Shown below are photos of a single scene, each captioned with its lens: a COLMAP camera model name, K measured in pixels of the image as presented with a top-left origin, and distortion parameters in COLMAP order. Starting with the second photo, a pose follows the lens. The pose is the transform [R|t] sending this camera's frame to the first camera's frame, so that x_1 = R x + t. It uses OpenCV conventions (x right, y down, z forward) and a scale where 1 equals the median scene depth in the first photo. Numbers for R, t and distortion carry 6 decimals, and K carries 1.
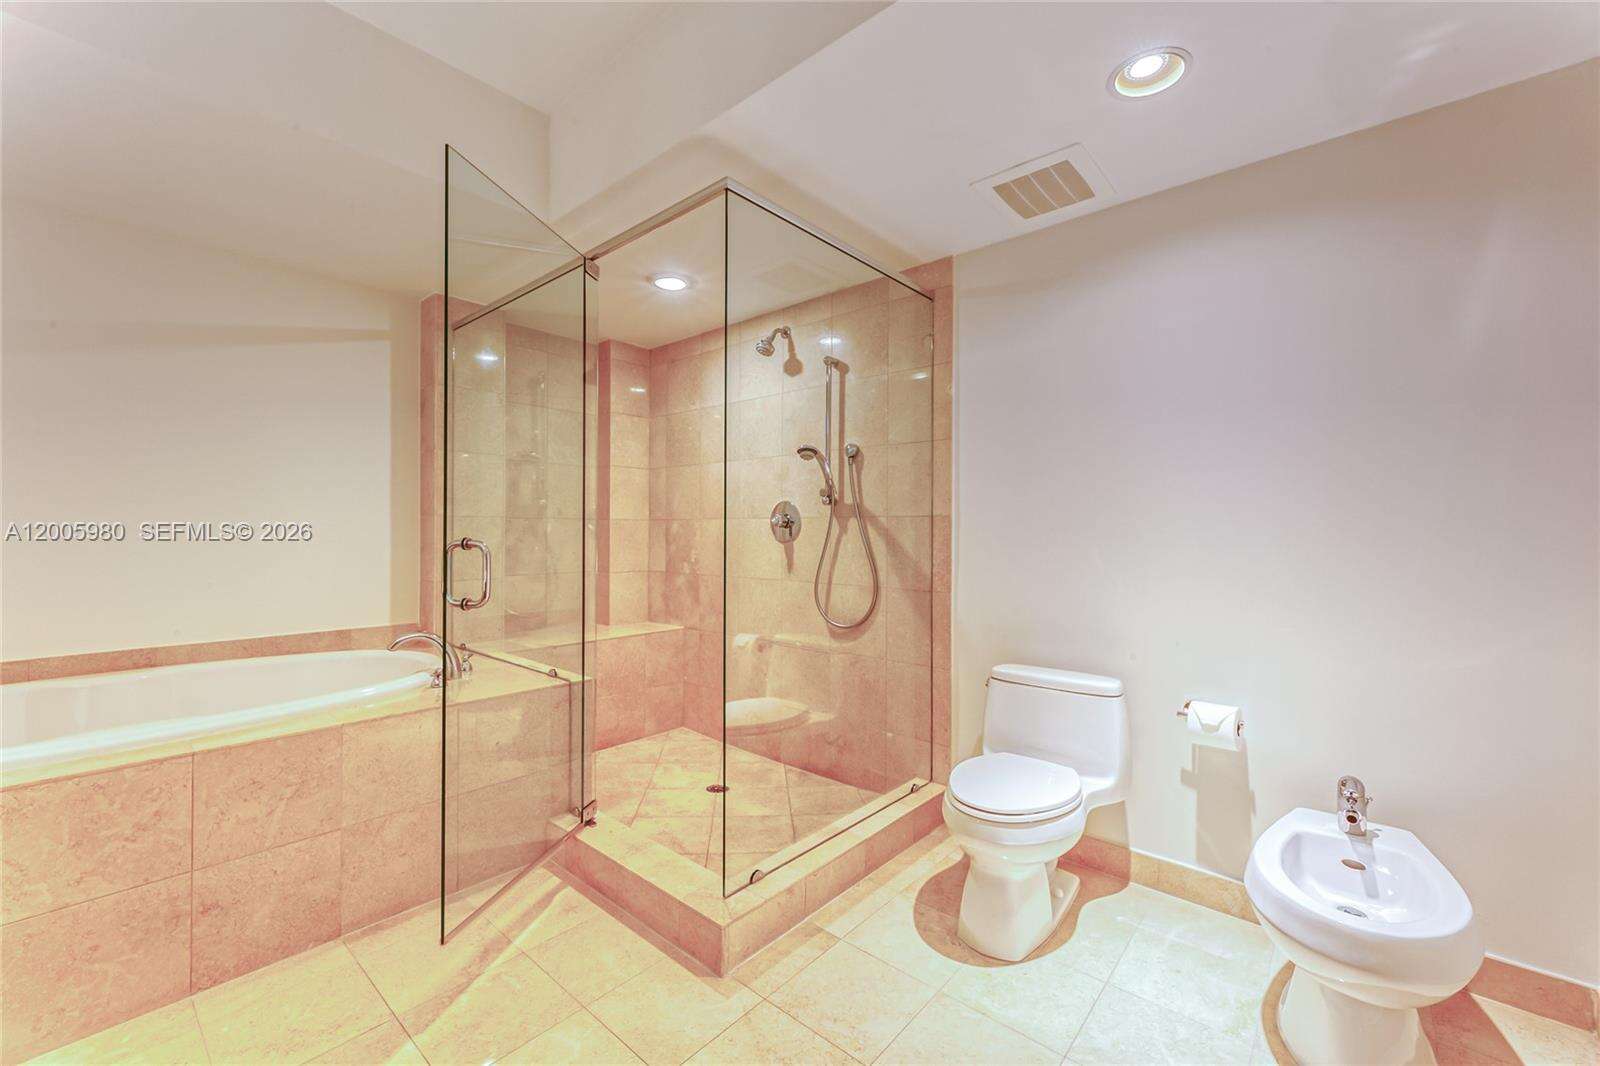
lens RADIAL K [[647.0, 0, 802.5], [0, 647.0, 530.2], [0, 0, 1]] dist [0.001358, 0.000396]
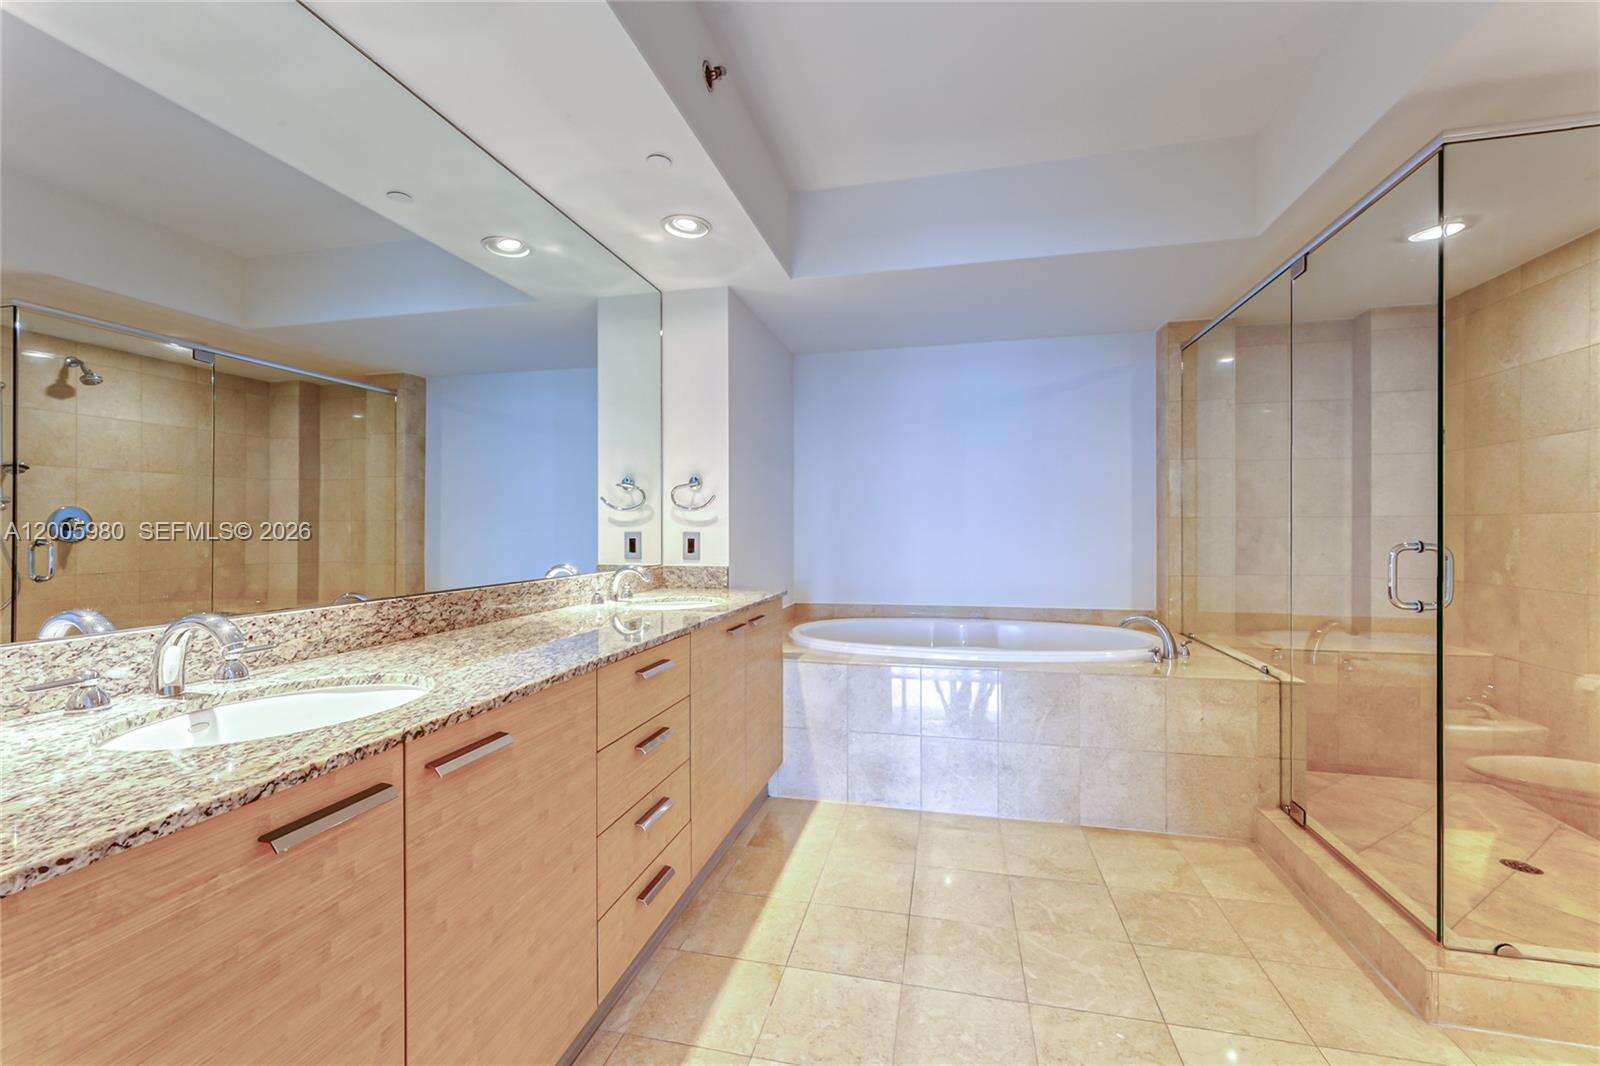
lens RADIAL K [[647.0, 0, 802.5], [0, 647.0, 530.2], [0, 0, 1]] dist [0.001358, 0.000396]
pose [[0.472858, -0.002537, -0.881135, 0.154013], [0.006505, 0.999979, 0.000612, -0.005611], [0.881114, -0.006021, 0.472865, -0.117553]]
